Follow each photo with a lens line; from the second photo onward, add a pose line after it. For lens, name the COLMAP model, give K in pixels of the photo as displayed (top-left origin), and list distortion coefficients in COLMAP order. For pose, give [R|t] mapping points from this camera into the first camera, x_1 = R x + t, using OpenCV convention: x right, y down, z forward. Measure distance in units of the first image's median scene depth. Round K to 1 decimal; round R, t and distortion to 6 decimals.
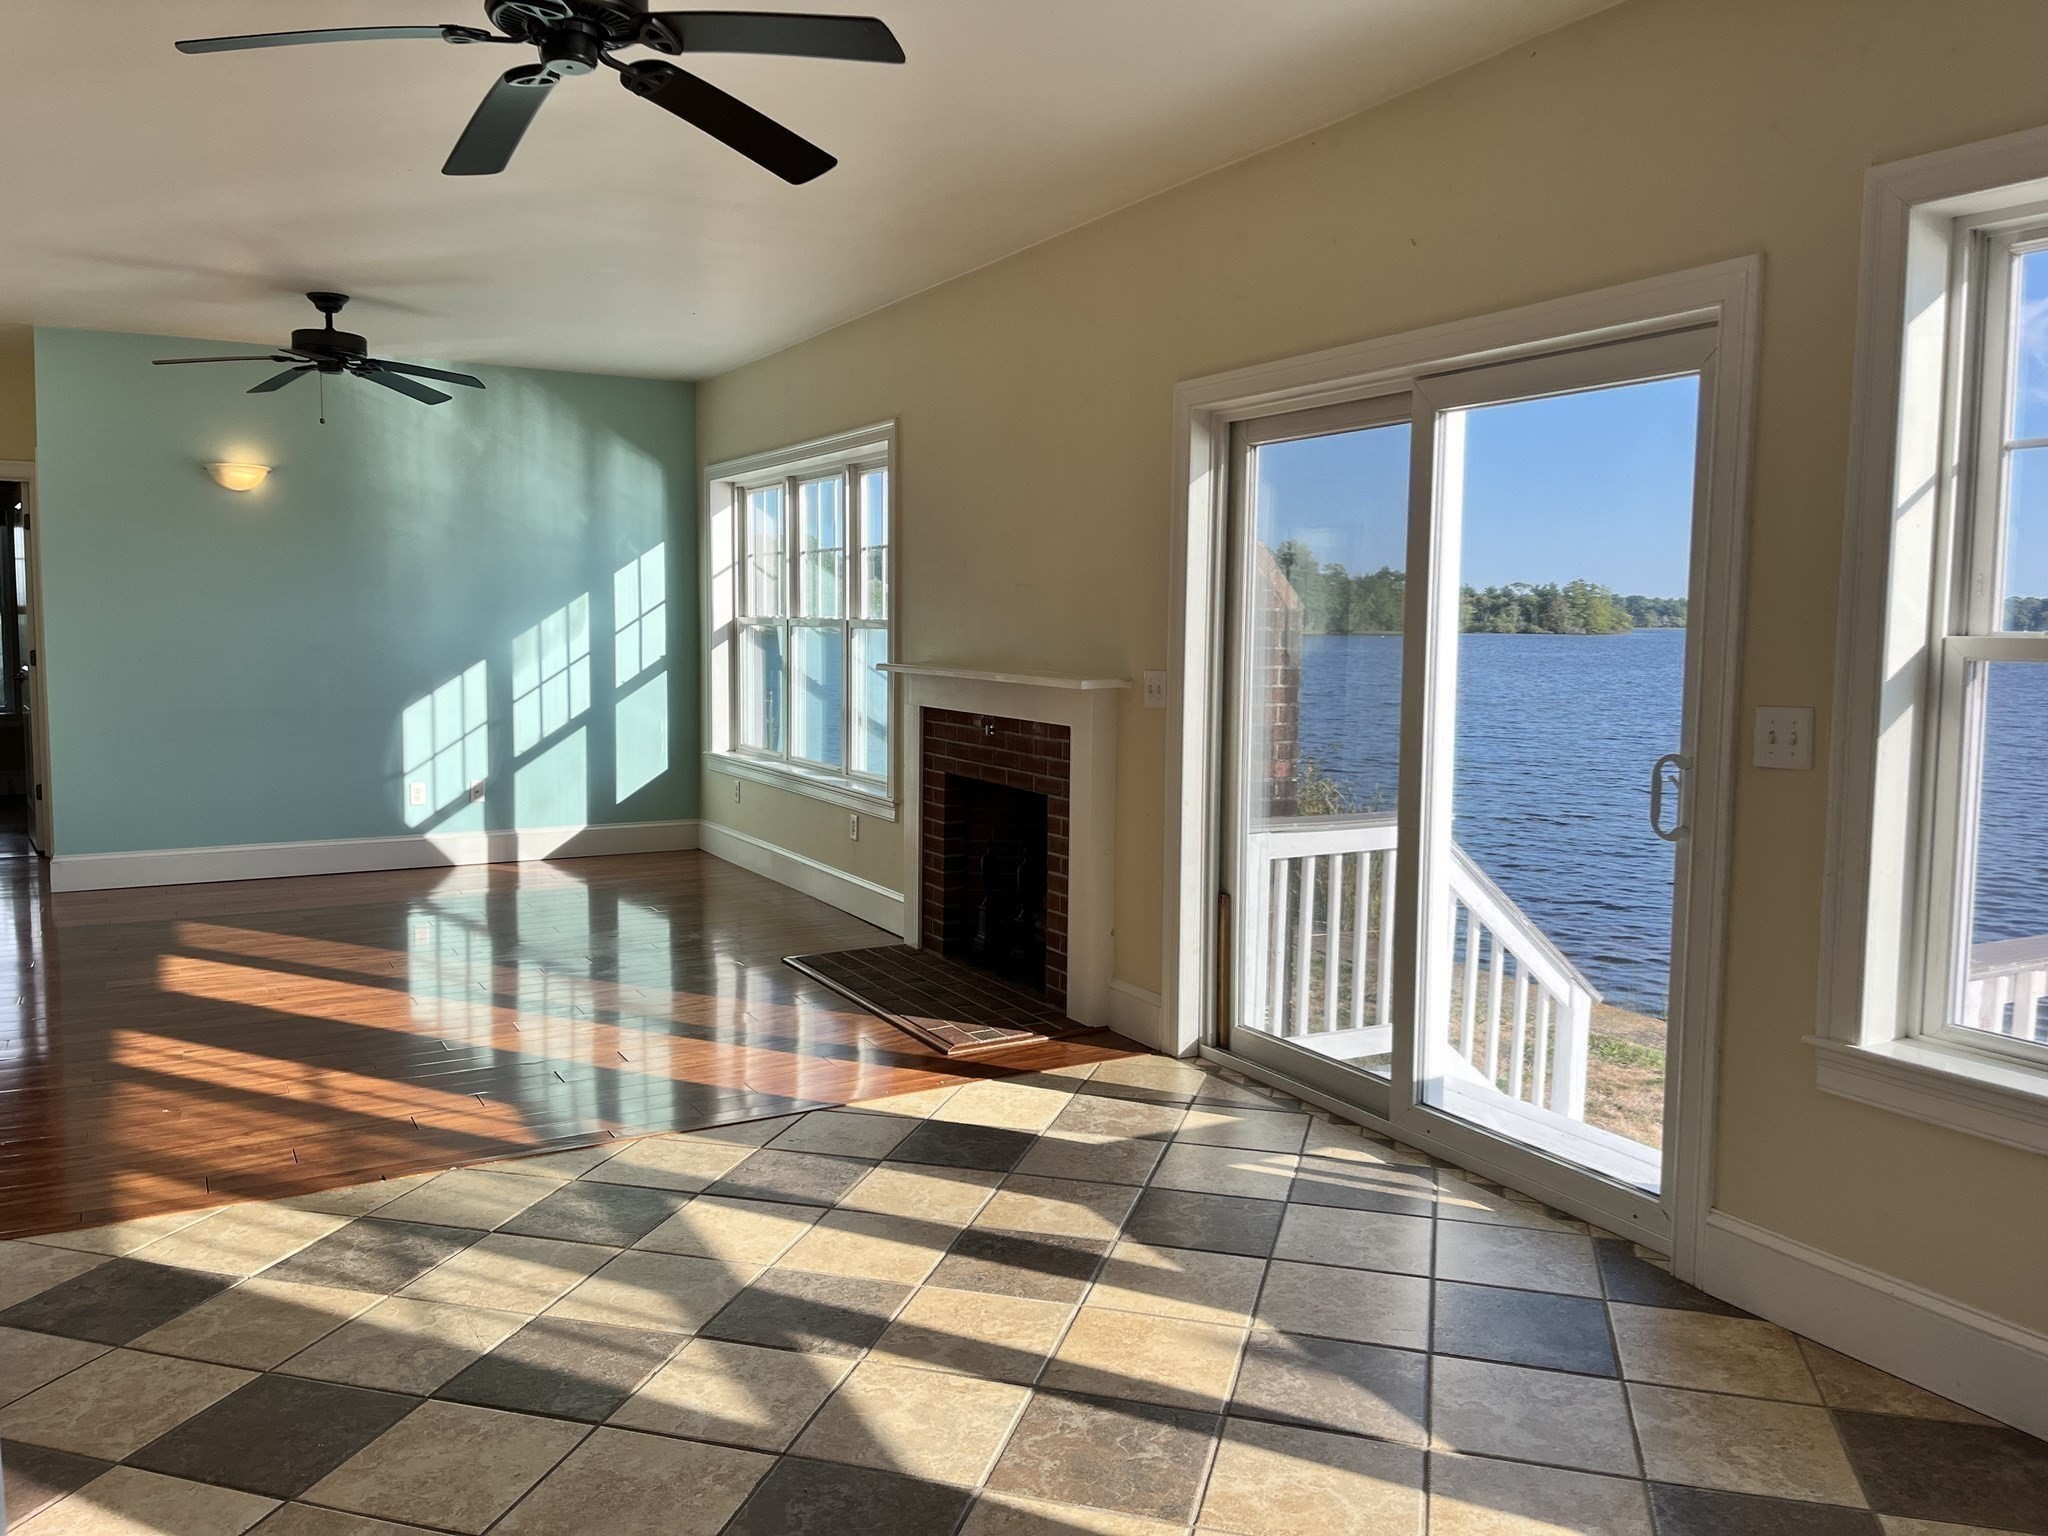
lens RADIAL K [[1547.6, 0, 1030.8], [0, 1547.6, 721.9], [0, 0, 1]] dist [0.054067, -0.070821]
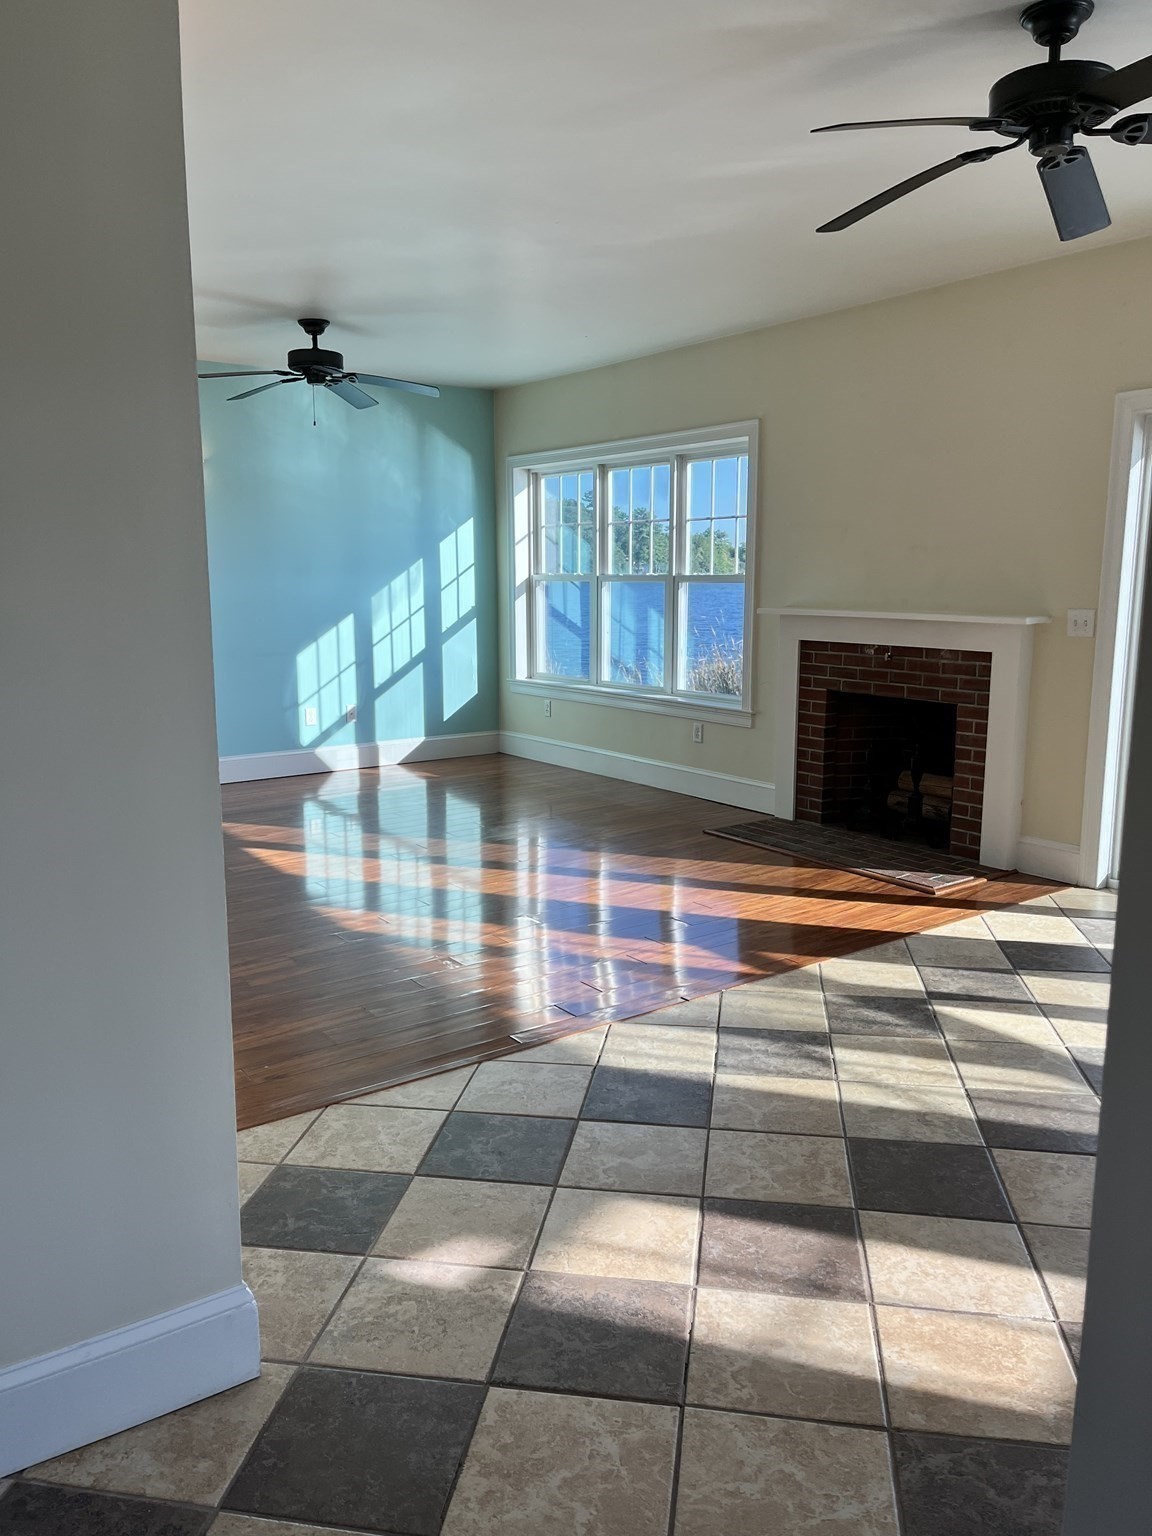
lens RADIAL K [[1162.7, 0, 576.4], [0, 1162.7, 774.4], [0, 0, 1]] dist [0.061191, -0.076831]
pose [[0.992928, -0.040635, 0.111544, -0.276879], [0.028198, 0.993432, 0.110895, -0.009134], [-0.115318, -0.106966, 0.987553, 0.012930]]
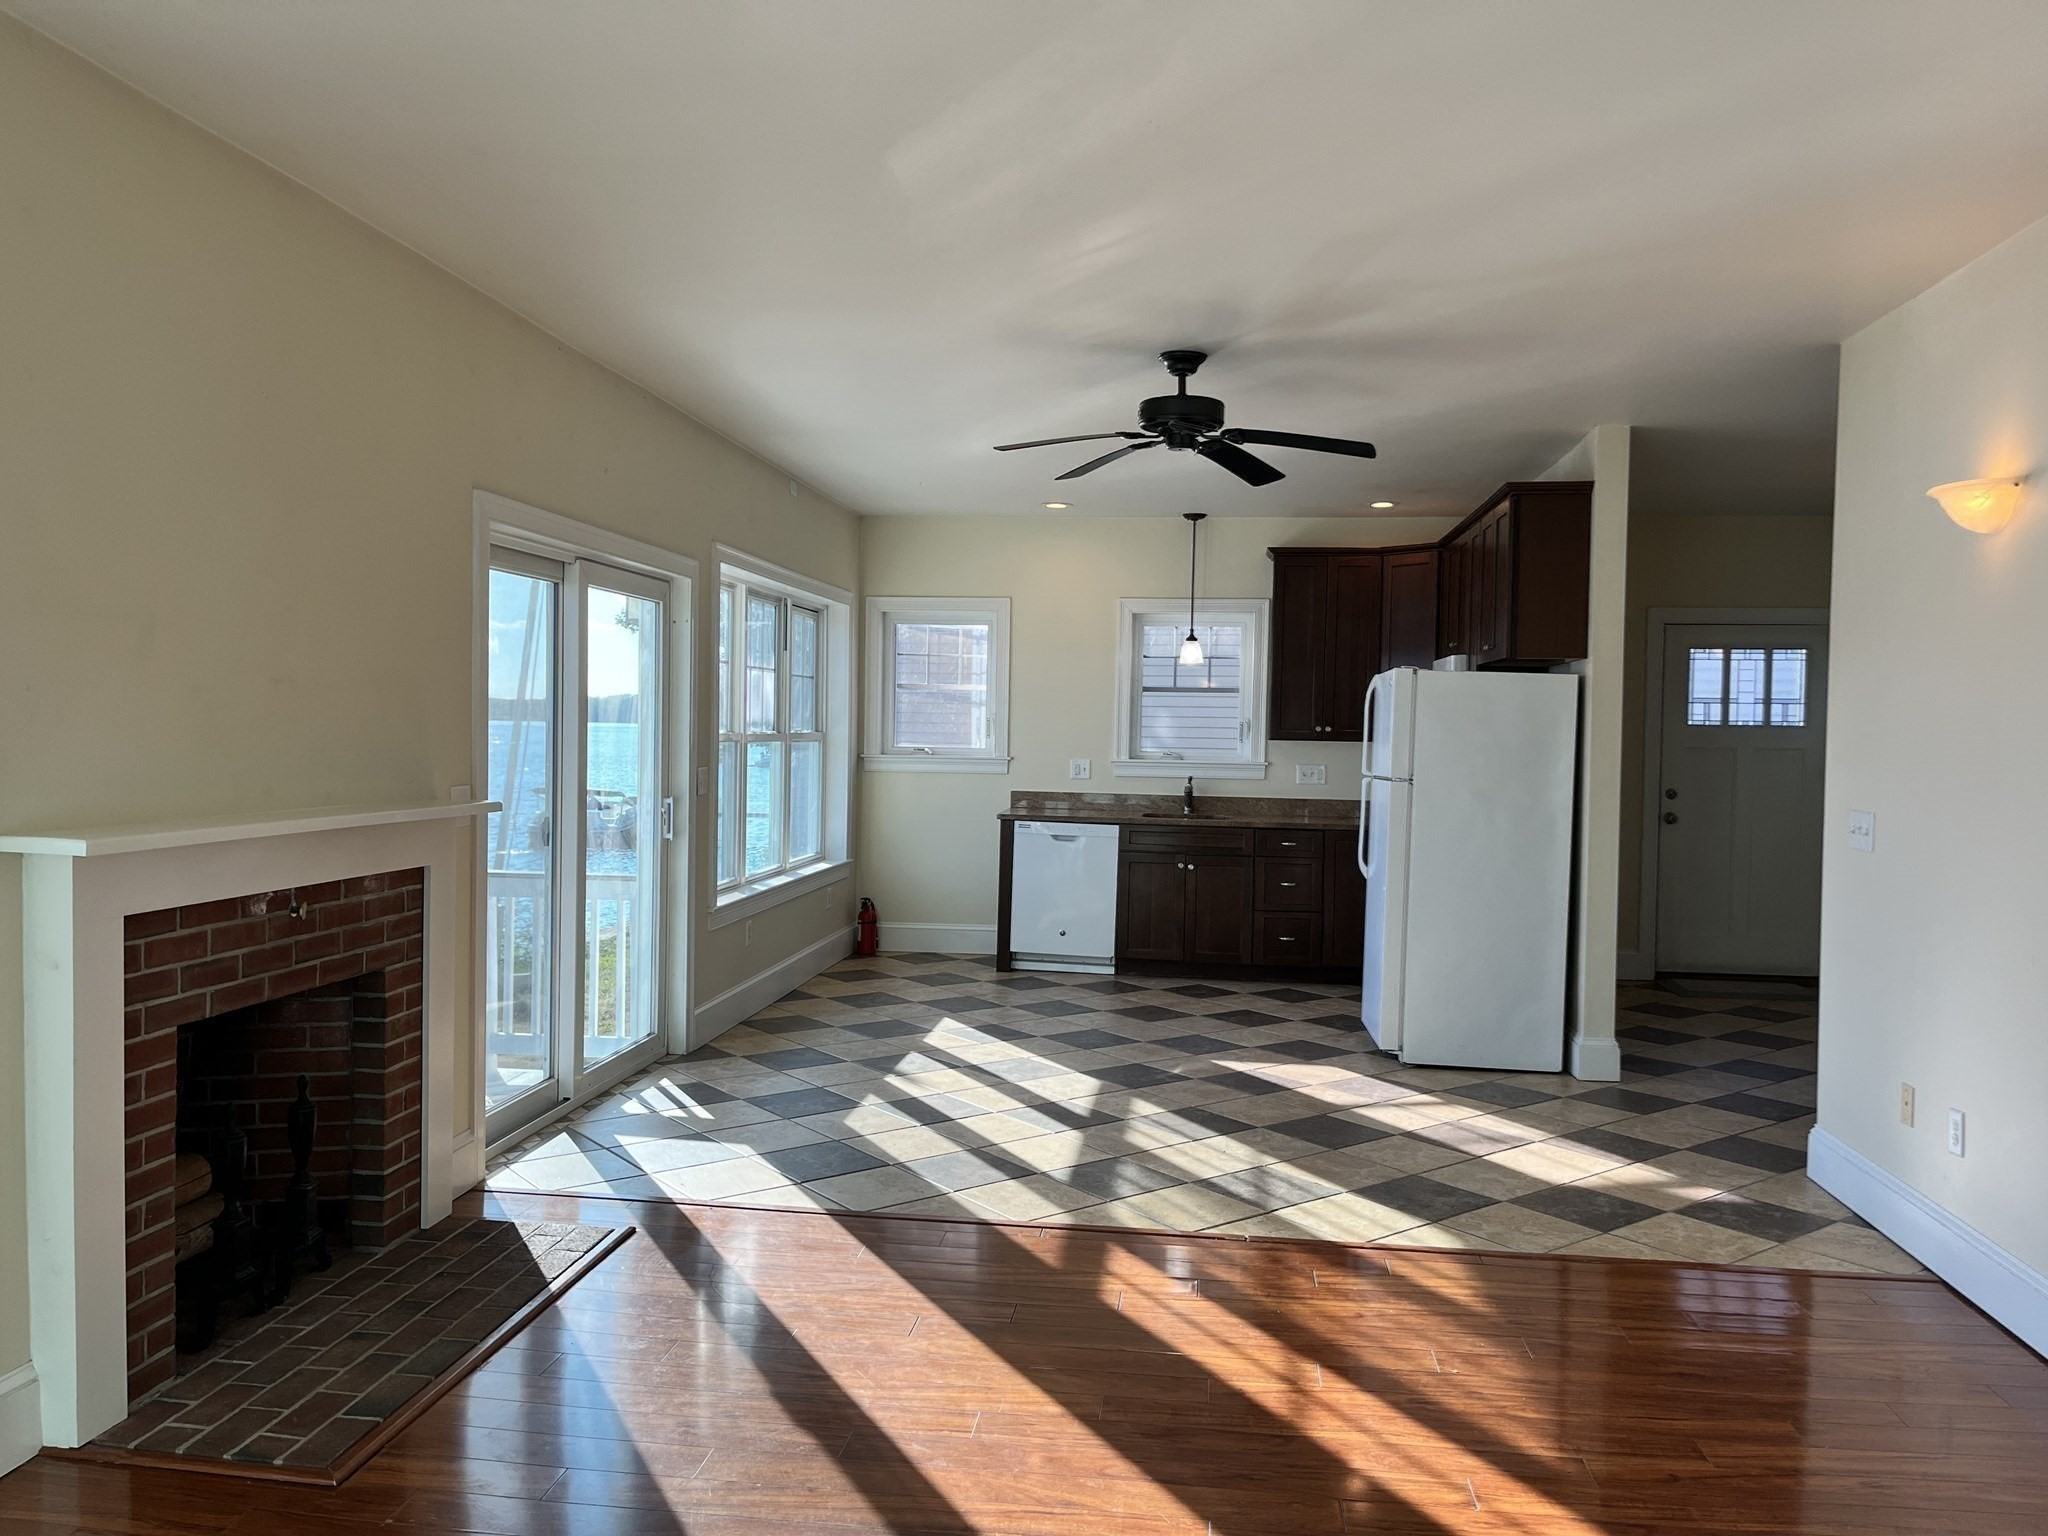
lens RADIAL K [[1549.9, 0, 1018.5], [0, 1549.9, 778.0], [0, 0, 1]] dist [0.072708, -0.118346]
pose [[-0.796957, -0.047540, 0.602162, -0.431034], [0.014246, 0.995141, 0.097420, -0.071501], [-0.603868, 0.086218, -0.792408, 0.889724]]
